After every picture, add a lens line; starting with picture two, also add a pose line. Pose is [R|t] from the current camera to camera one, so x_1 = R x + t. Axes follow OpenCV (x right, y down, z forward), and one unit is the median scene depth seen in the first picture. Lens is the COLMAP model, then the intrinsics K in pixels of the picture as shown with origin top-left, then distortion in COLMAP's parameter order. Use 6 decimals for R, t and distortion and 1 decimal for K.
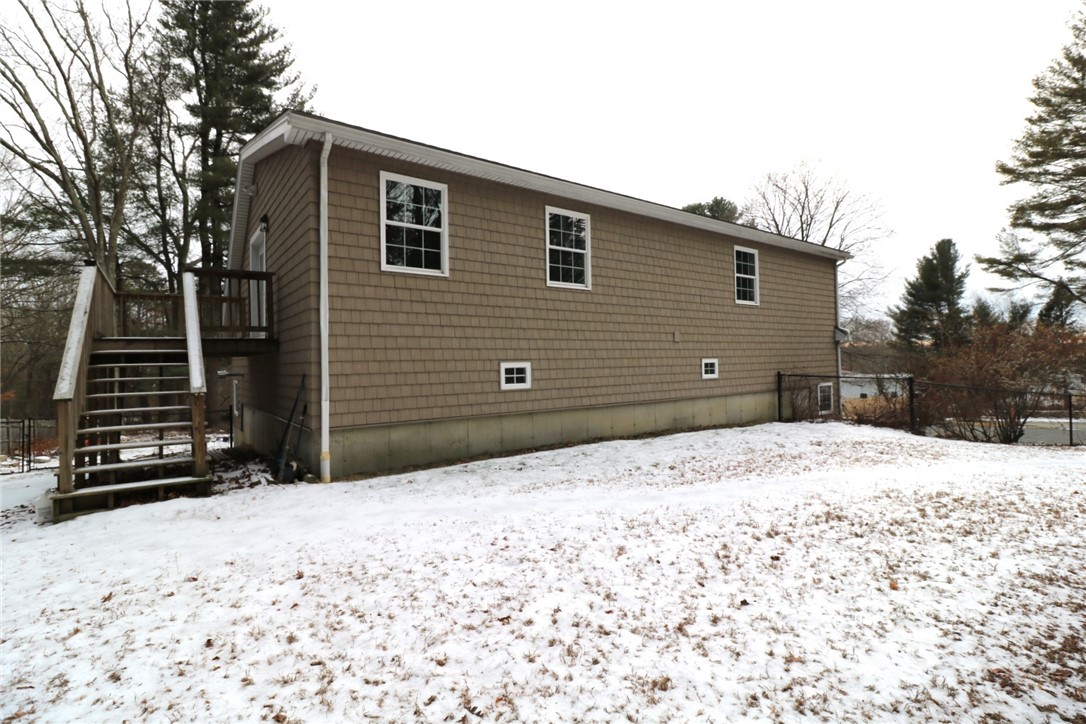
lens RADIAL K [[505.4, 0, 546.0], [0, 505.4, 358.5], [0, 0, 1]] dist [-0.011931, -0.003046]
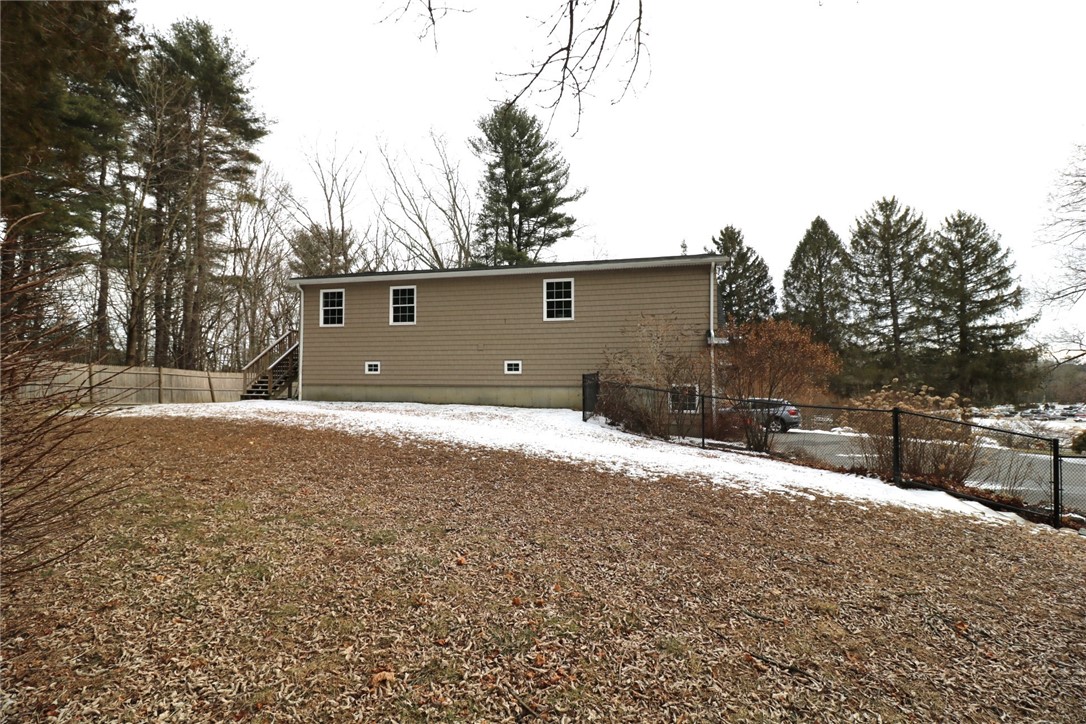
lens RADIAL K [[505.4, 0, 542.4], [0, 505.4, 365.9], [0, 0, 1]] dist [-0.011931, -0.003046]
pose [[0.650972, 0.025966, -0.758658, 2.051471], [0.001556, 0.999367, 0.035539, -0.050917], [0.759100, -0.024316, 0.650519, 0.126070]]
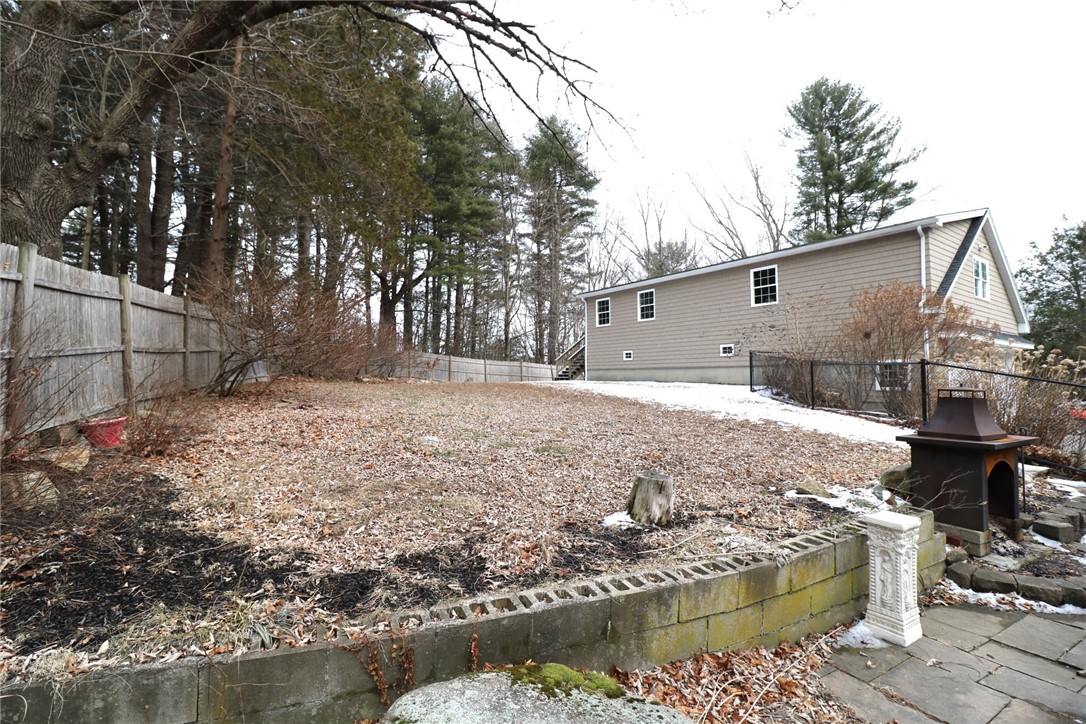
lens RADIAL K [[505.4, 0, 540.0], [0, 505.4, 366.1], [0, 0, 1]] dist [-0.011931, -0.003046]
pose [[-0.022235, 0.015207, -0.999637, 2.758087], [0.039384, 0.999122, 0.014323, 0.031846], [0.998977, -0.039051, -0.022814, 0.551523]]
